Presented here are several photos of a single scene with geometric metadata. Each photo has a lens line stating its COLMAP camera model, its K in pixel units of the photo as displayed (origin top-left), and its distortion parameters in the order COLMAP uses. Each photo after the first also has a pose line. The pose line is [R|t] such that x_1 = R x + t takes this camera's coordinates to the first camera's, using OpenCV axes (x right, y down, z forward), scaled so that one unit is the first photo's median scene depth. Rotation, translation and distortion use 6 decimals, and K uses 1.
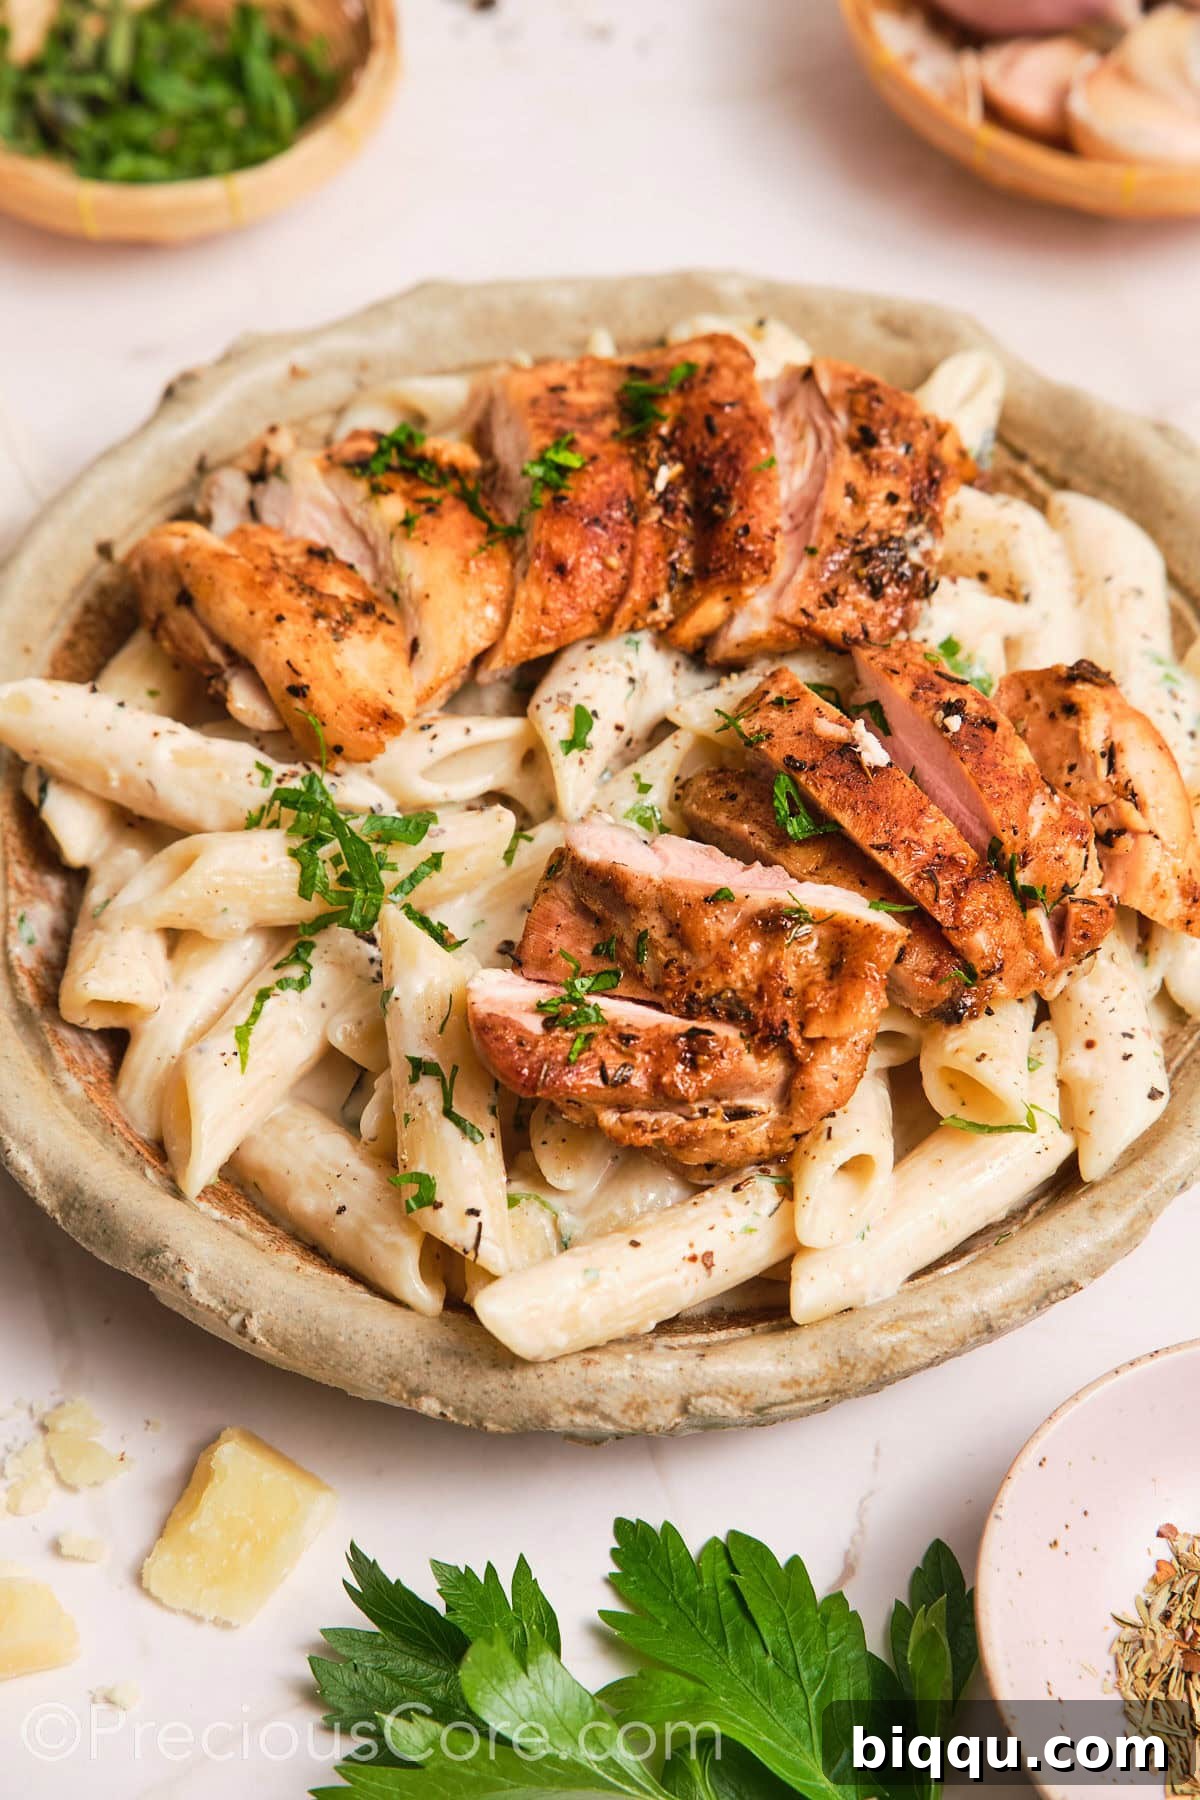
lens RADIAL K [[5172.9, 0, 600.0], [0, 5172.9, 900.0], [0, 0, 1]] dist [0.464721, 8.080270]
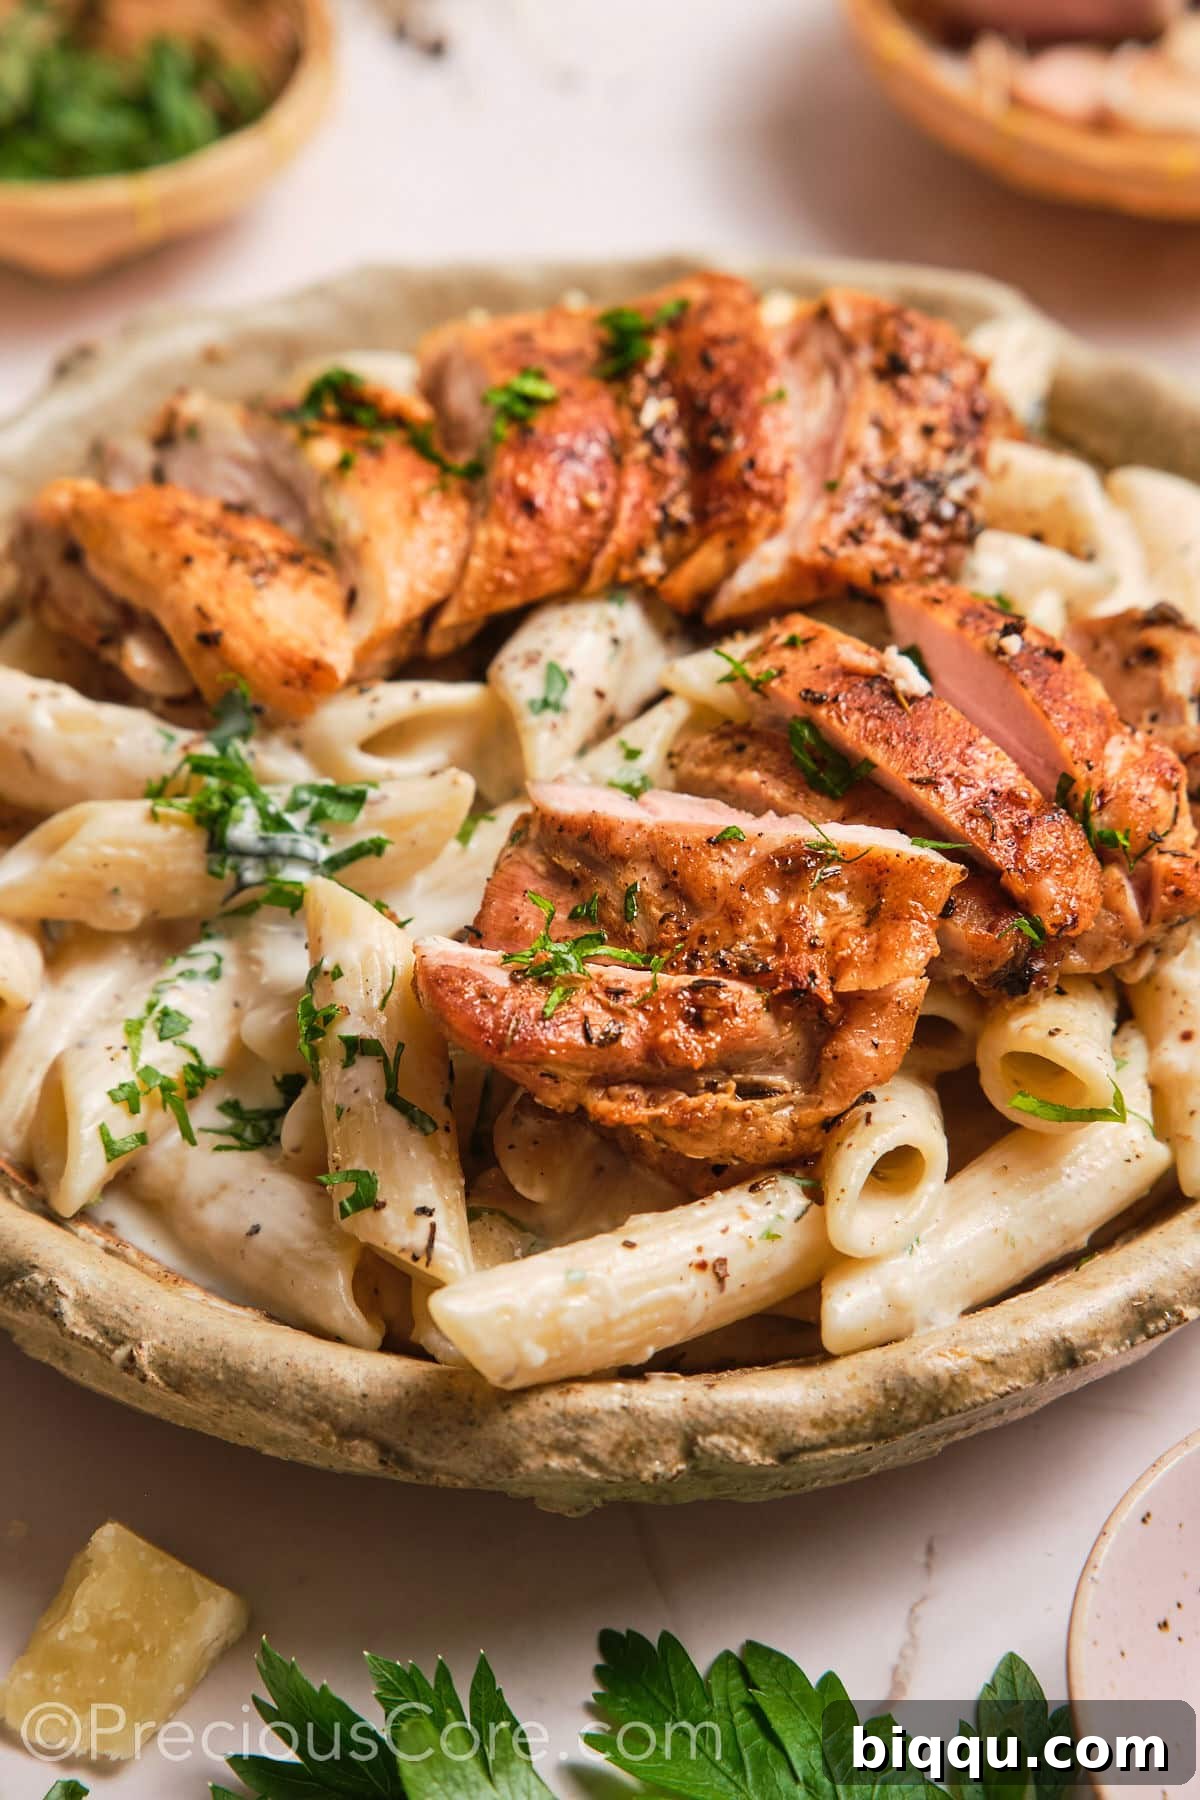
lens RADIAL K [[5172.9, 0, 600.0], [0, 5172.9, 900.0], [0, 0, 1]] dist [0.464721, 8.080270]
pose [[0.999942, -0.002117, 0.010583, -0.005208], [0.003804, 0.986787, -0.161976, 0.135594], [-0.010100, 0.162007, 0.986738, 0.196999]]
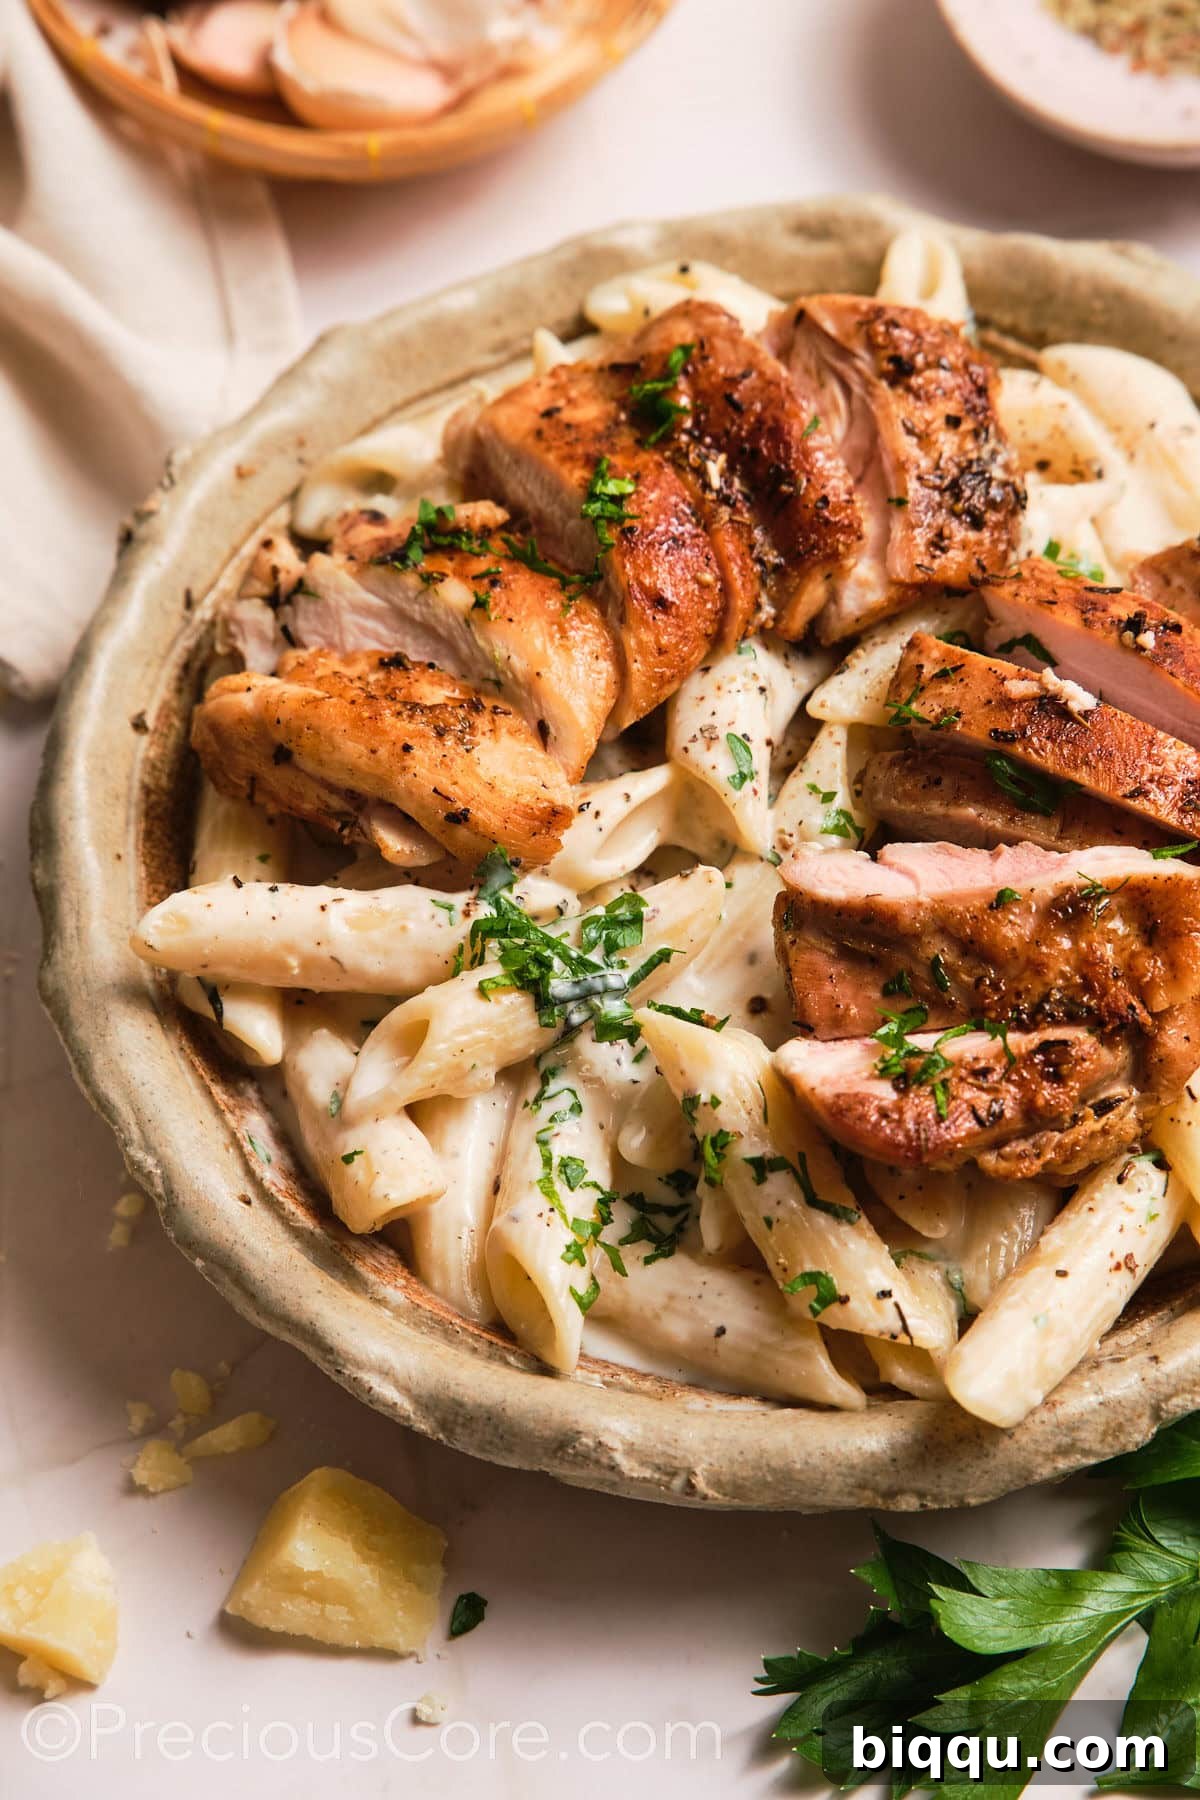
lens RADIAL K [[5172.9, 0, 600.0], [0, 5172.9, 900.0], [0, 0, 1]] dist [0.464721, 8.080270]
pose [[0.928595, -0.322393, 0.183779, -0.214304], [0.305551, 0.945282, 0.114375, -0.127211], [-0.210596, -0.050054, 0.976291, 0.077895]]
